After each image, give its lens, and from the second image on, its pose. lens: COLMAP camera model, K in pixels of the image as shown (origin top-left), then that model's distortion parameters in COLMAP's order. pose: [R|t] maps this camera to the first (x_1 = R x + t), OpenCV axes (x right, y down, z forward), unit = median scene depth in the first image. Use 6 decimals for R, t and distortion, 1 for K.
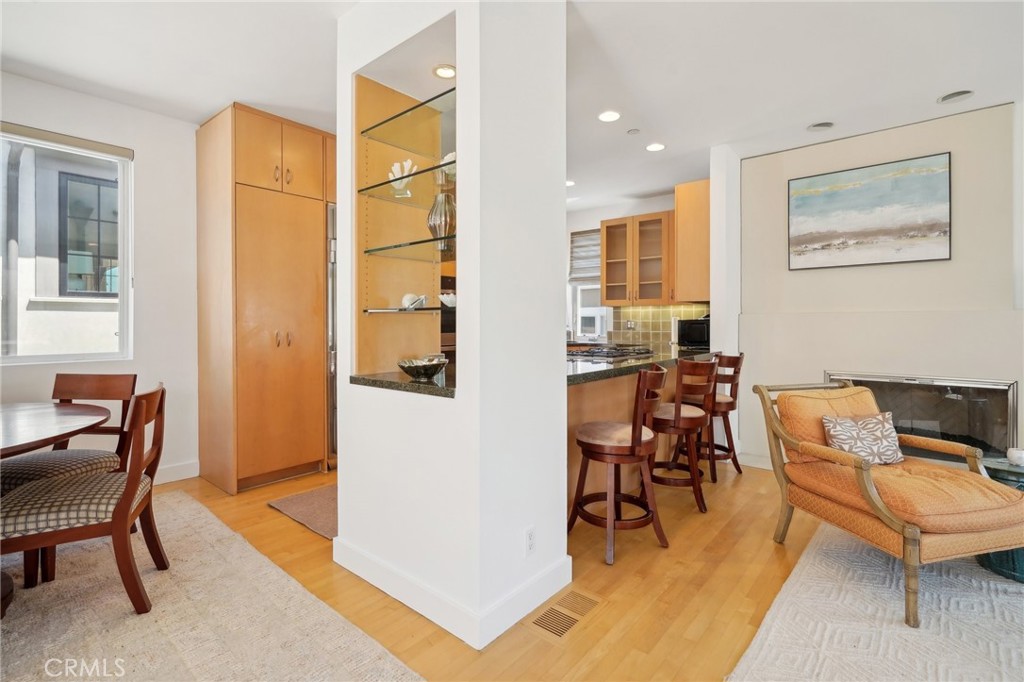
lens RADIAL K [[471.1, 0, 509.9], [0, 471.1, 331.9], [0, 0, 1]] dist [-0.003613, 0.000952]
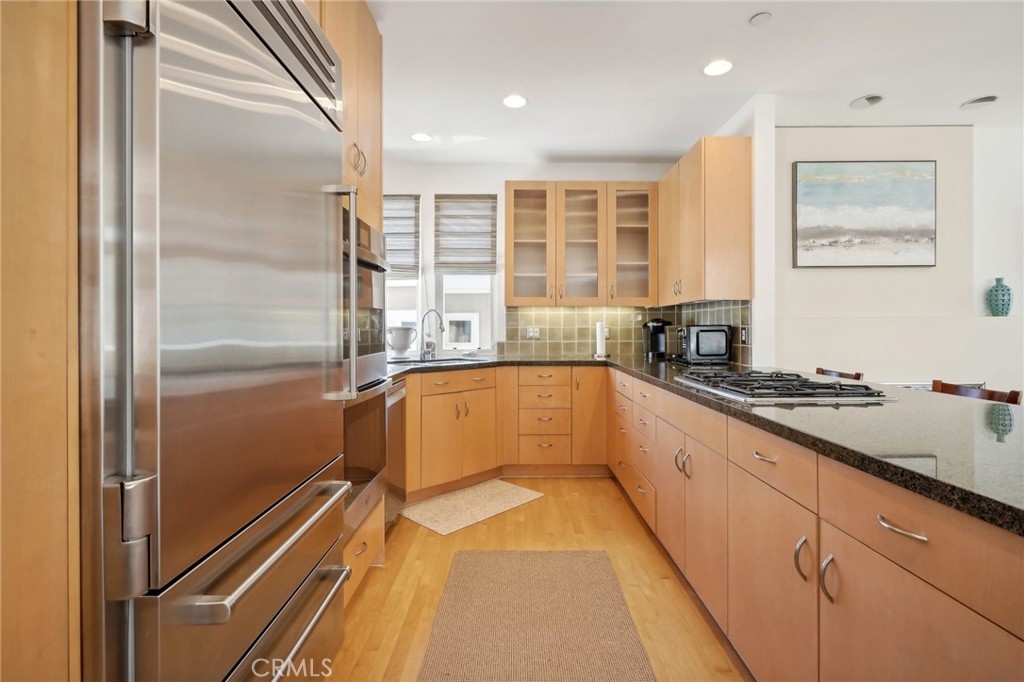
lens RADIAL K [[471.1, 0, 512.0], [0, 471.1, 327.1], [0, 0, 1]] dist [-0.003613, 0.000952]
pose [[0.763654, -0.000305, 0.645626, -0.352447], [0.015285, 0.999728, -0.017606, -0.016764], [-0.645445, 0.023314, 0.763451, 0.698159]]
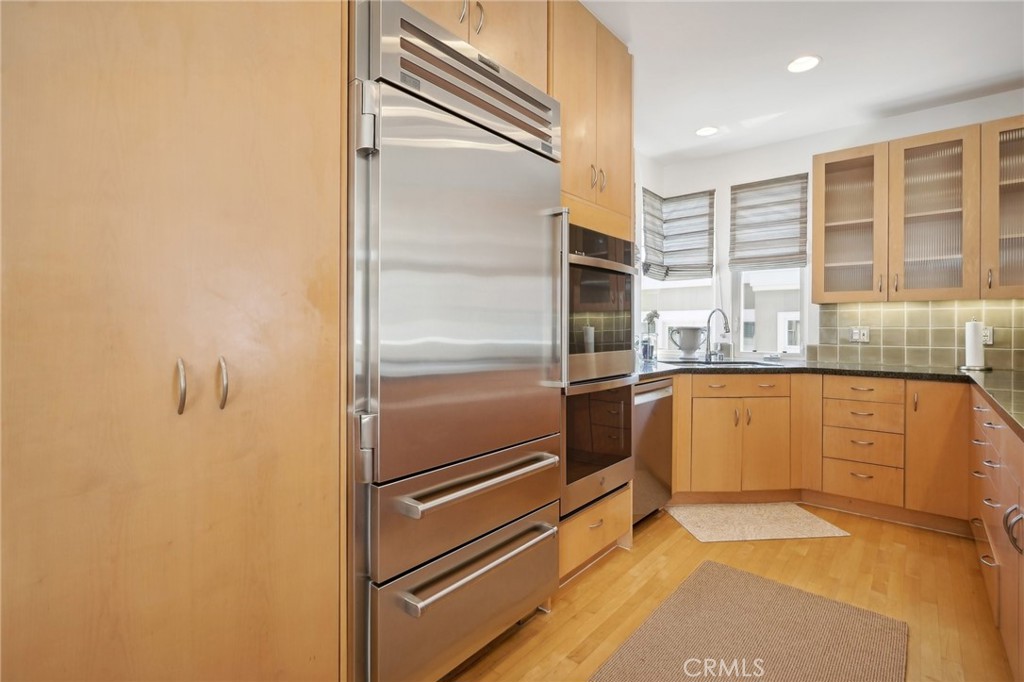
lens RADIAL K [[471.1, 0, 515.8], [0, 471.1, 326.7], [0, 0, 1]] dist [-0.003613, 0.000952]
pose [[0.999985, 0.005416, -0.000888, -0.251013], [-0.005435, 0.999719, -0.023094, -0.014452], [0.000762, 0.023099, 0.999733, 0.622730]]
